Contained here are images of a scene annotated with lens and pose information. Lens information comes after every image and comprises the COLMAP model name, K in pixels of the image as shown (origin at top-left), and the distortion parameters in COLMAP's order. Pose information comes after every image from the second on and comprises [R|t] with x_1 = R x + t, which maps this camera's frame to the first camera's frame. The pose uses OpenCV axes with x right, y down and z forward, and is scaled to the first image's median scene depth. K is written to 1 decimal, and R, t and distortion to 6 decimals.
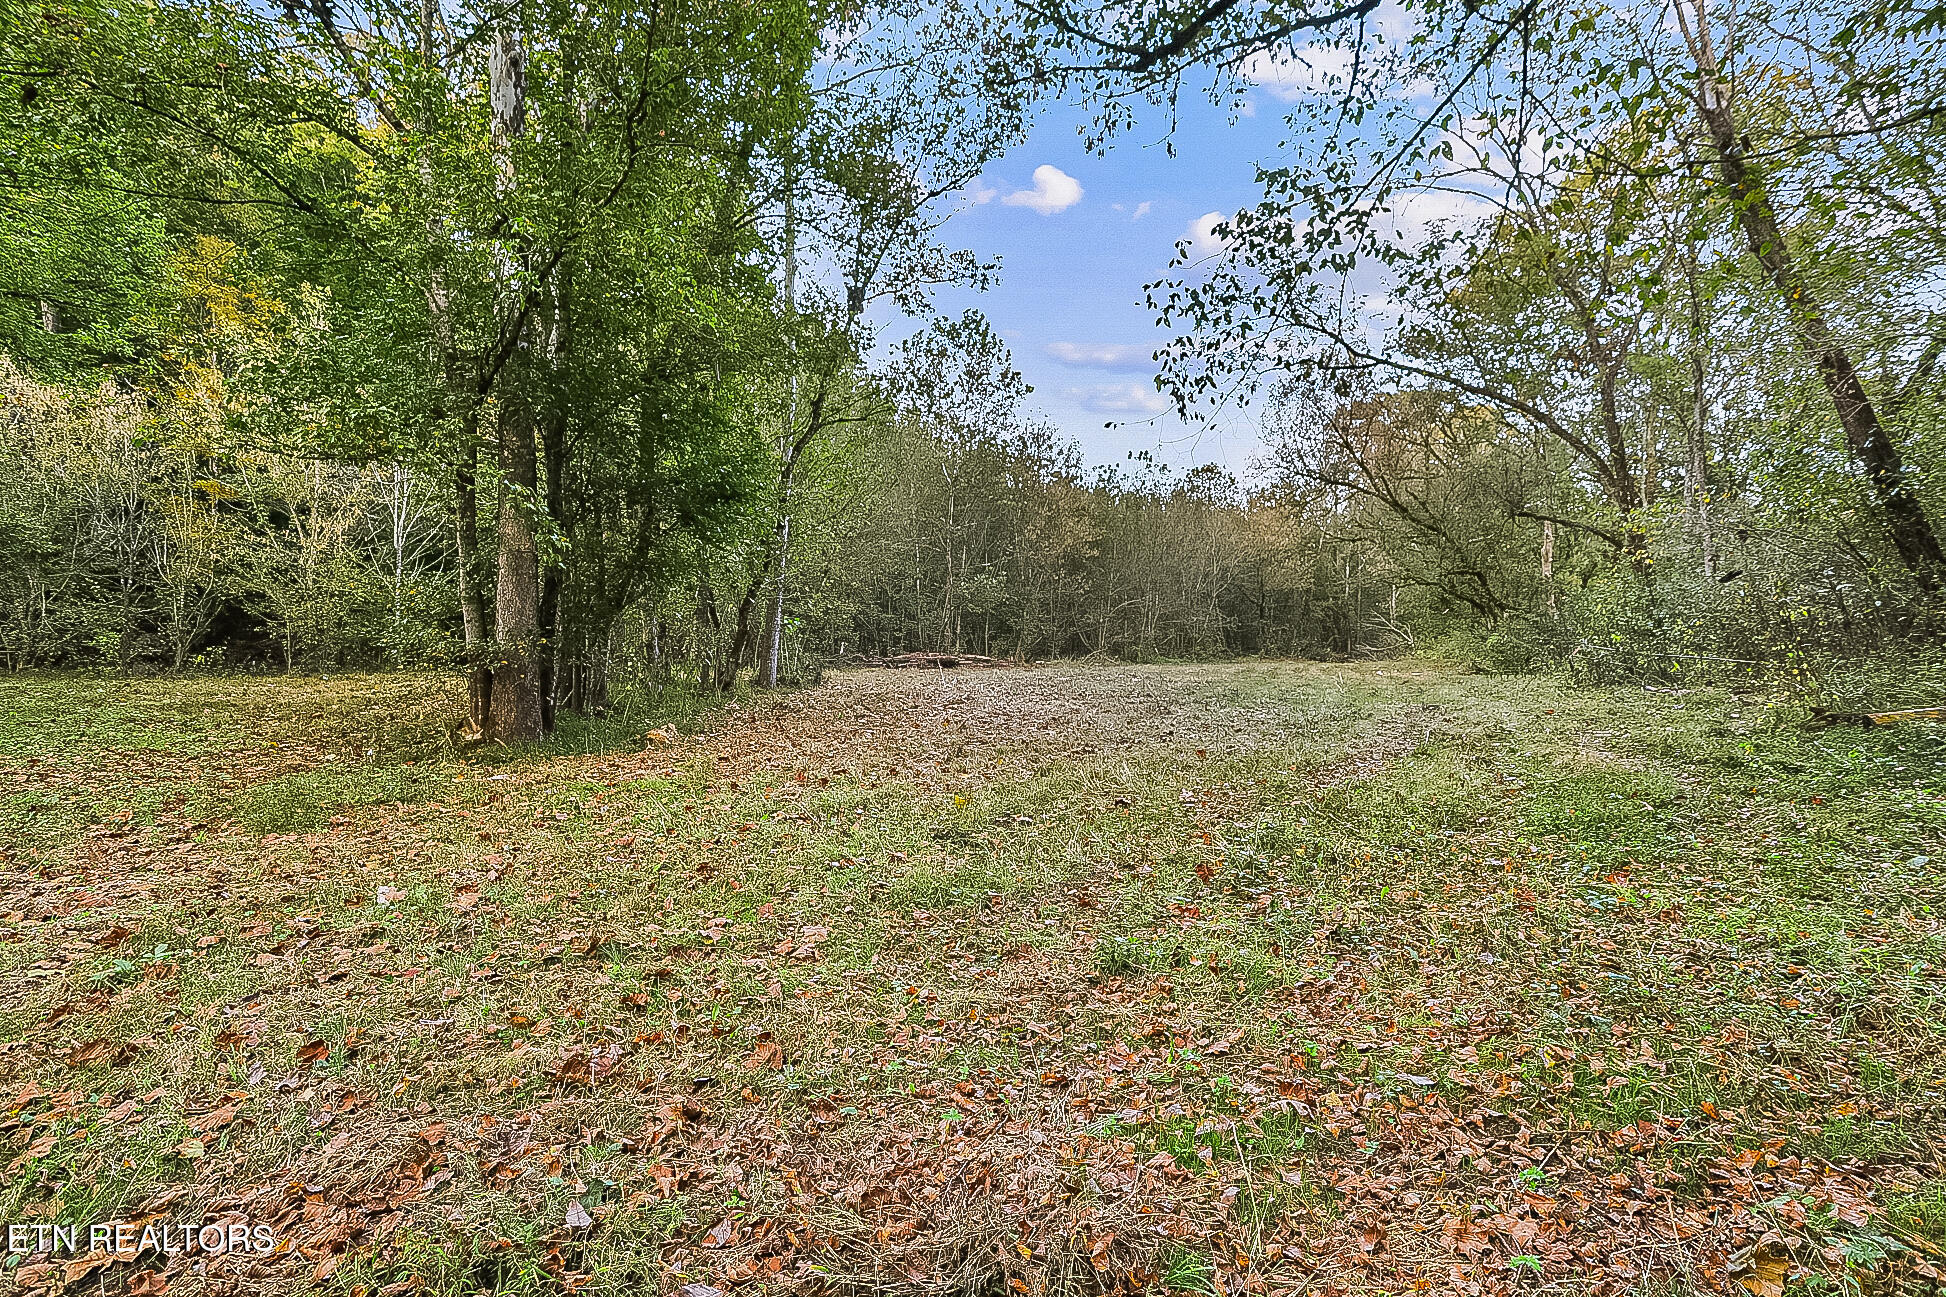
lens RADIAL K [[958.4, 0, 973.3], [0, 958.4, 641.5], [0, 0, 1]] dist [-0.000792, -0.000175]
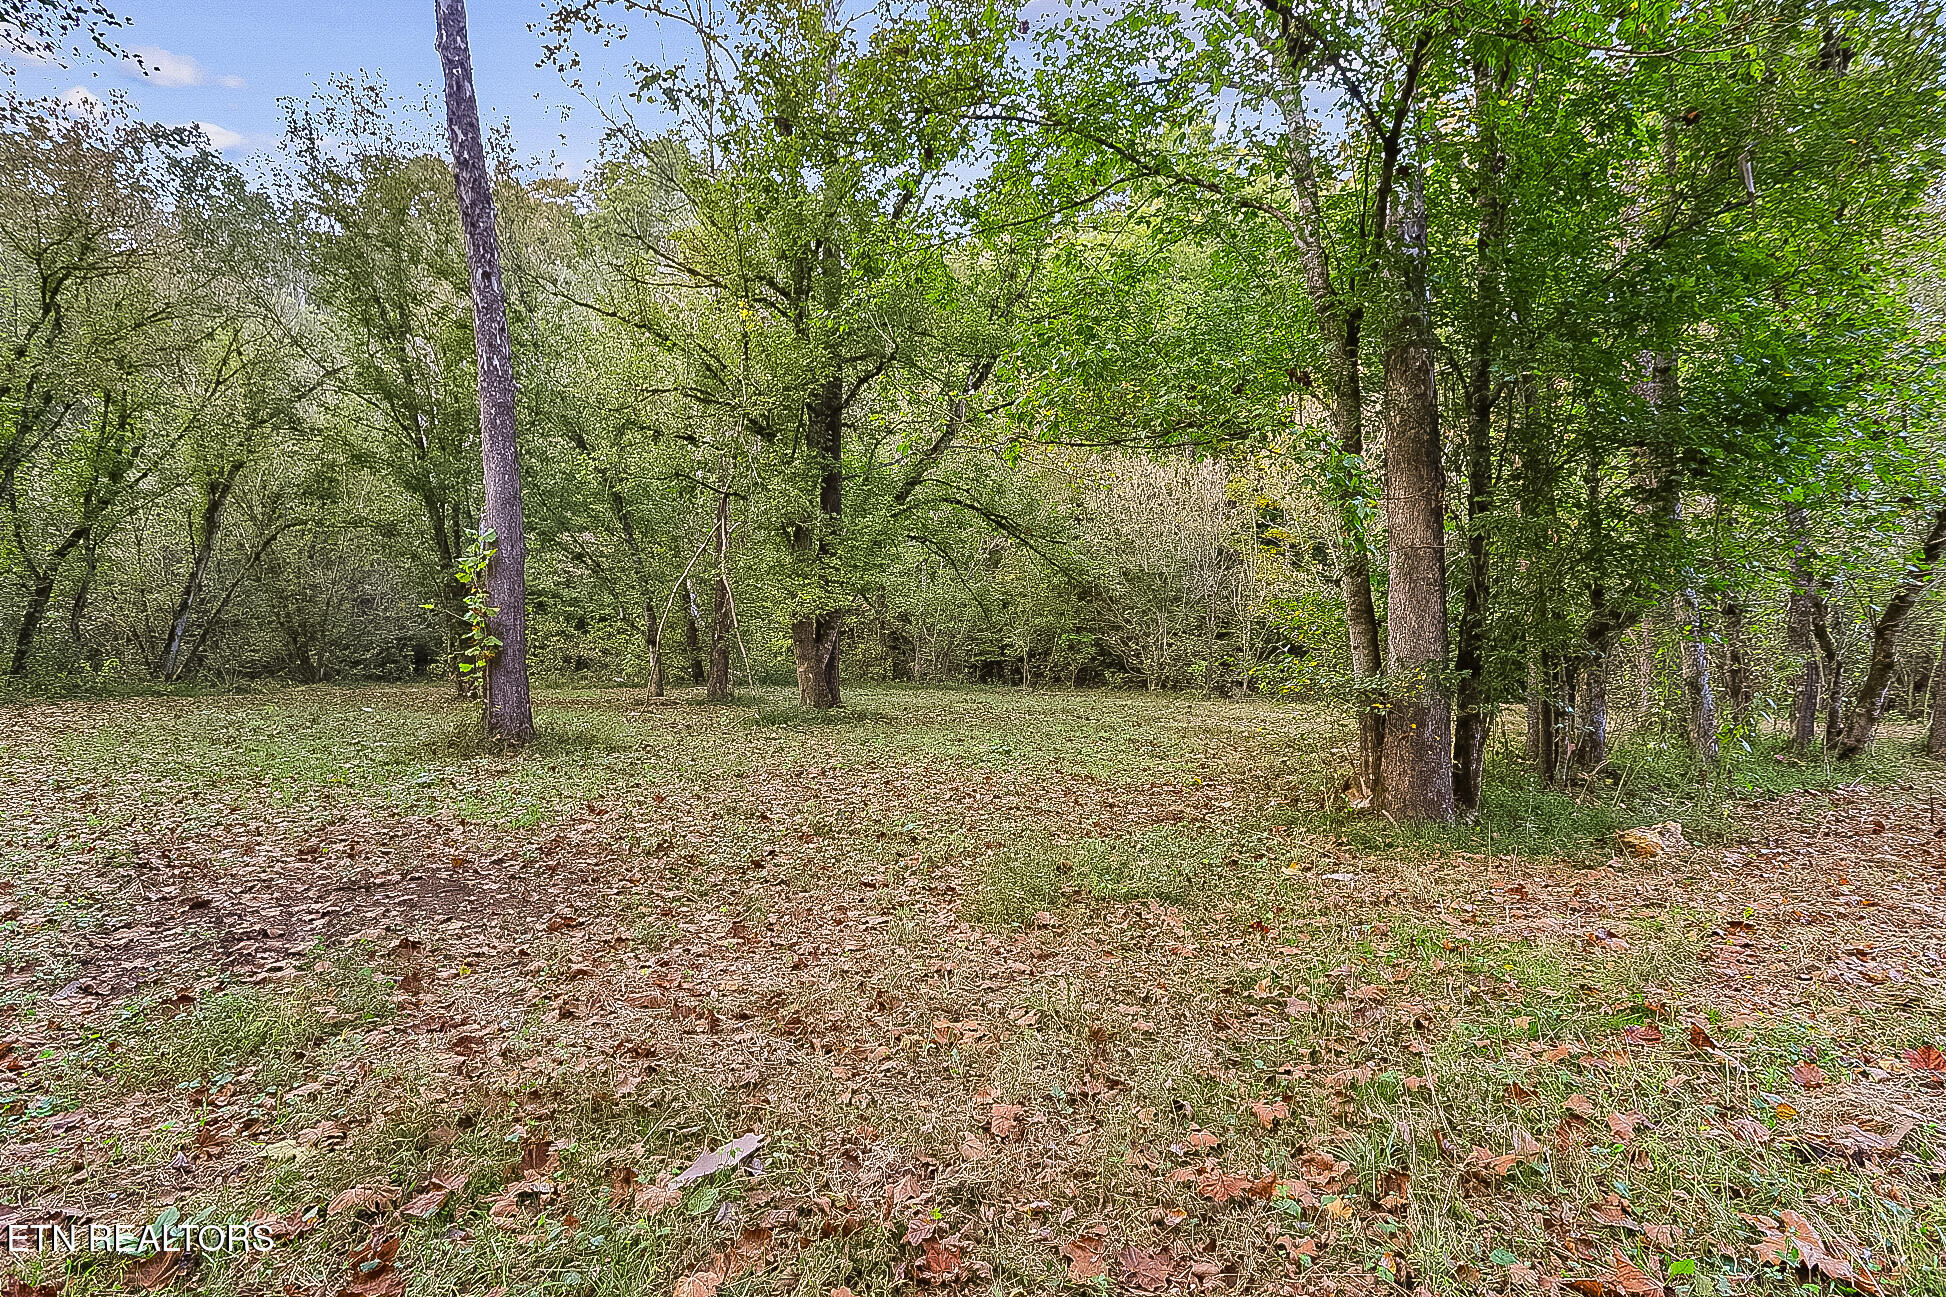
lens RADIAL K [[958.4, 0, 975.7], [0, 958.4, 640.8], [0, 0, 1]] dist [-0.000792, -0.000175]
pose [[0.509139, -0.018088, -0.860494, -0.033552], [-0.007101, 0.999657, -0.025215, -0.005572], [0.860655, 0.018948, 0.508836, 0.362829]]
